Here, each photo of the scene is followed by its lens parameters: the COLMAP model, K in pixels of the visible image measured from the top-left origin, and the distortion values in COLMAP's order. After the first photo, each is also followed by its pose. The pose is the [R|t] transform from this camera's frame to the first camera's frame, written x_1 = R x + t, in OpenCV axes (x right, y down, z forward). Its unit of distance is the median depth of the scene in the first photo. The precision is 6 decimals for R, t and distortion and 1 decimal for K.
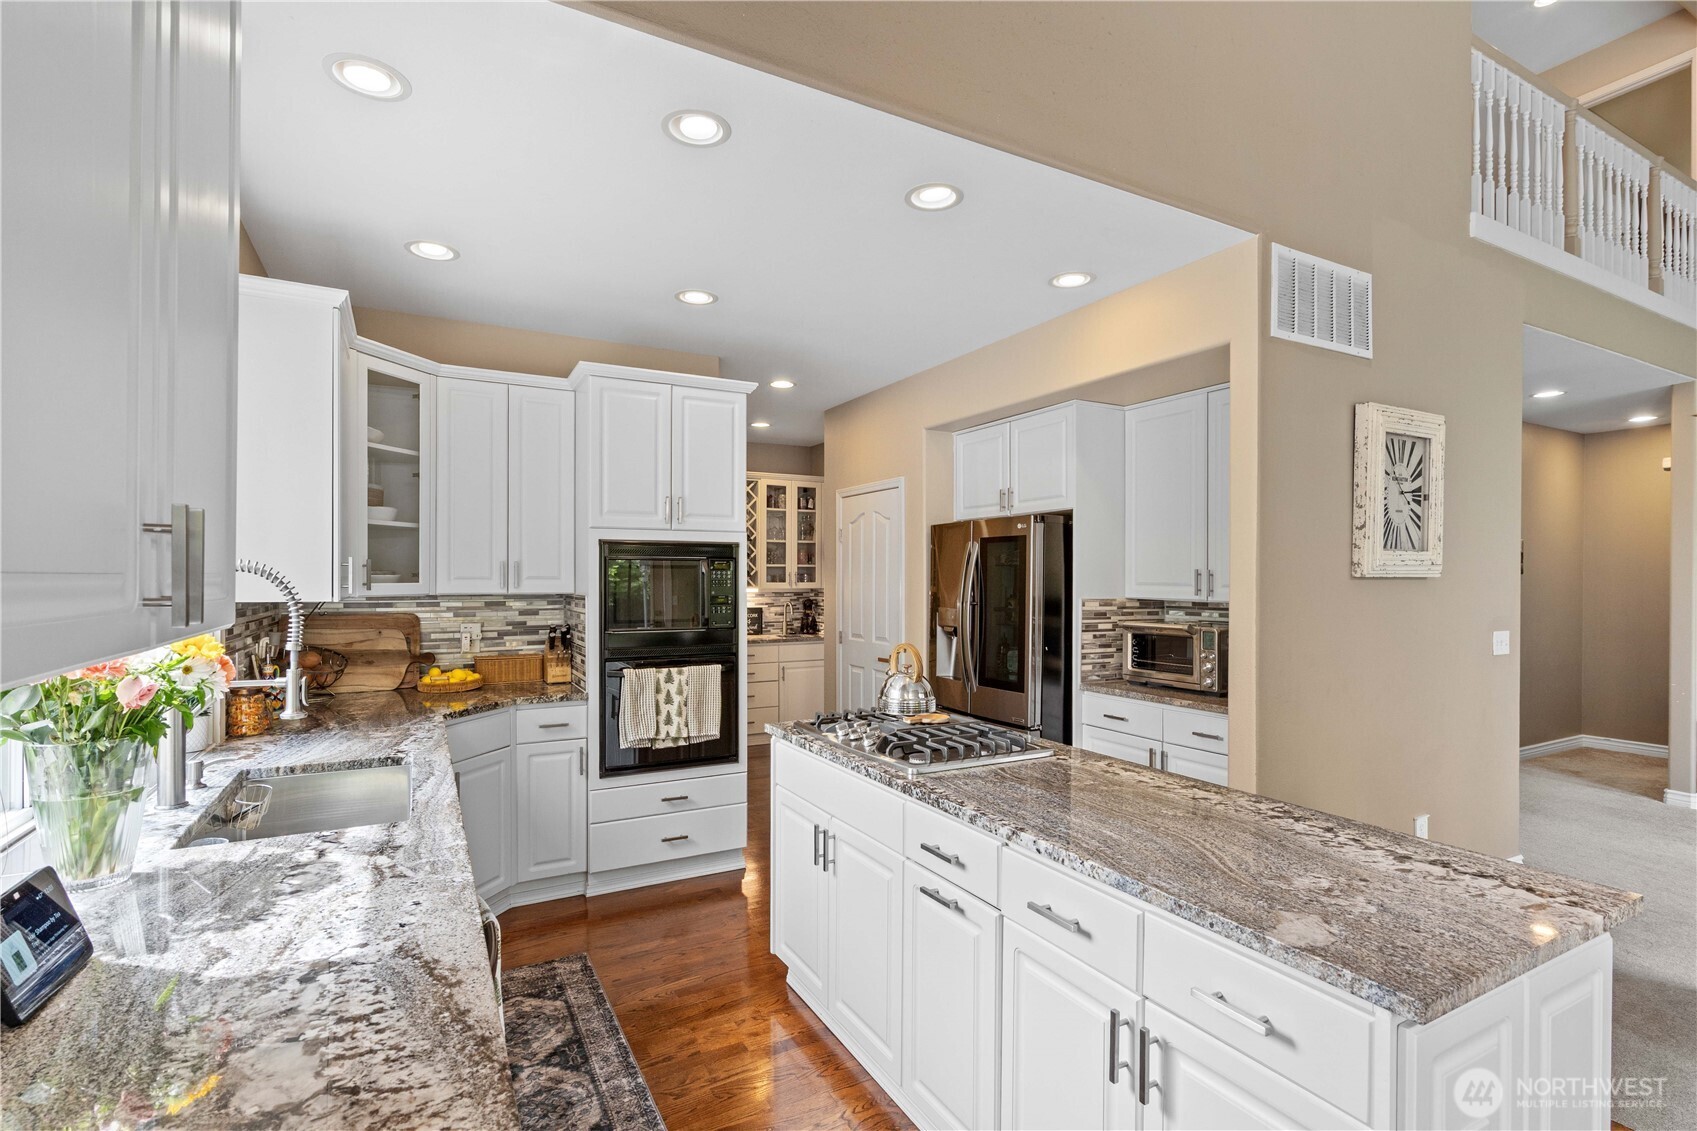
lens RADIAL K [[786.6, 0, 848.3], [0, 786.6, 578.4], [0, 0, 1]] dist [0.002230, 0.000627]
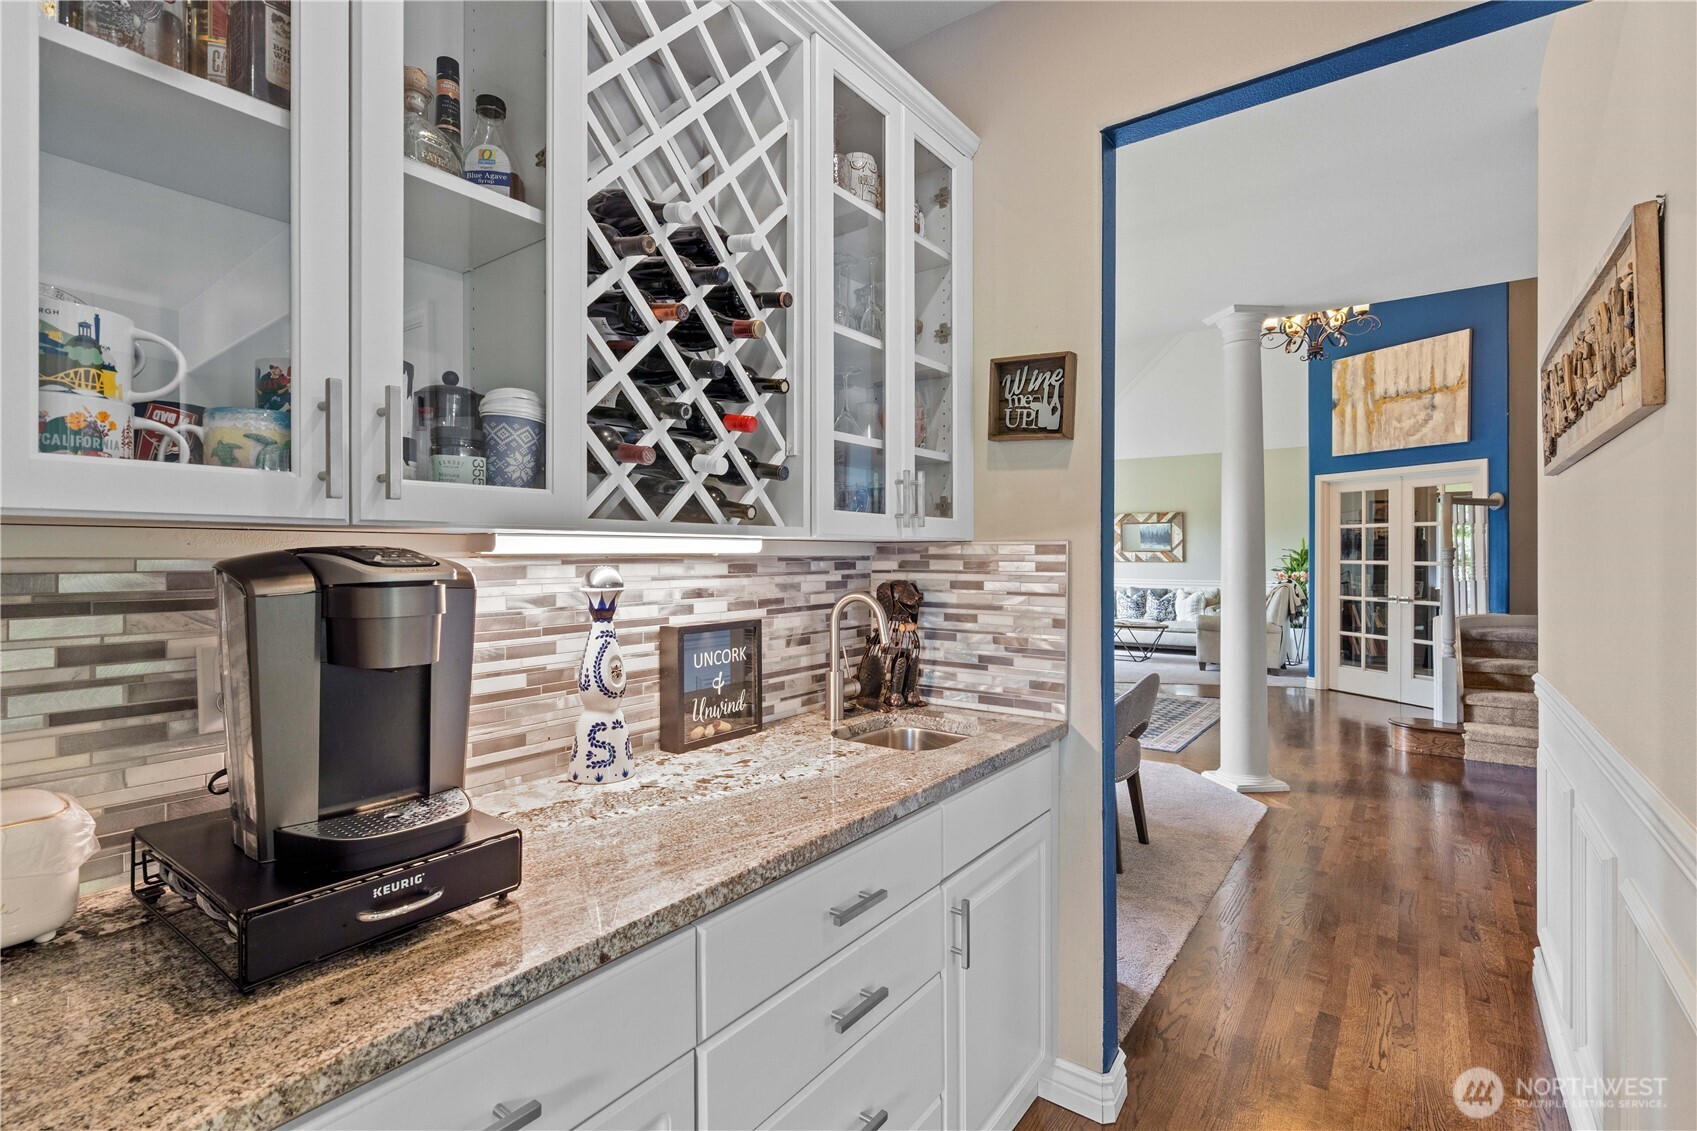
lens RADIAL K [[786.6, 0, 847.6], [0, 786.6, 557.4], [0, 0, 1]] dist [0.002230, 0.000627]
pose [[0.906727, -0.002657, 0.421709, -0.187116], [0.001855, 0.999996, 0.002314, 0.016515], [-0.421713, -0.001316, 0.906728, 0.748007]]
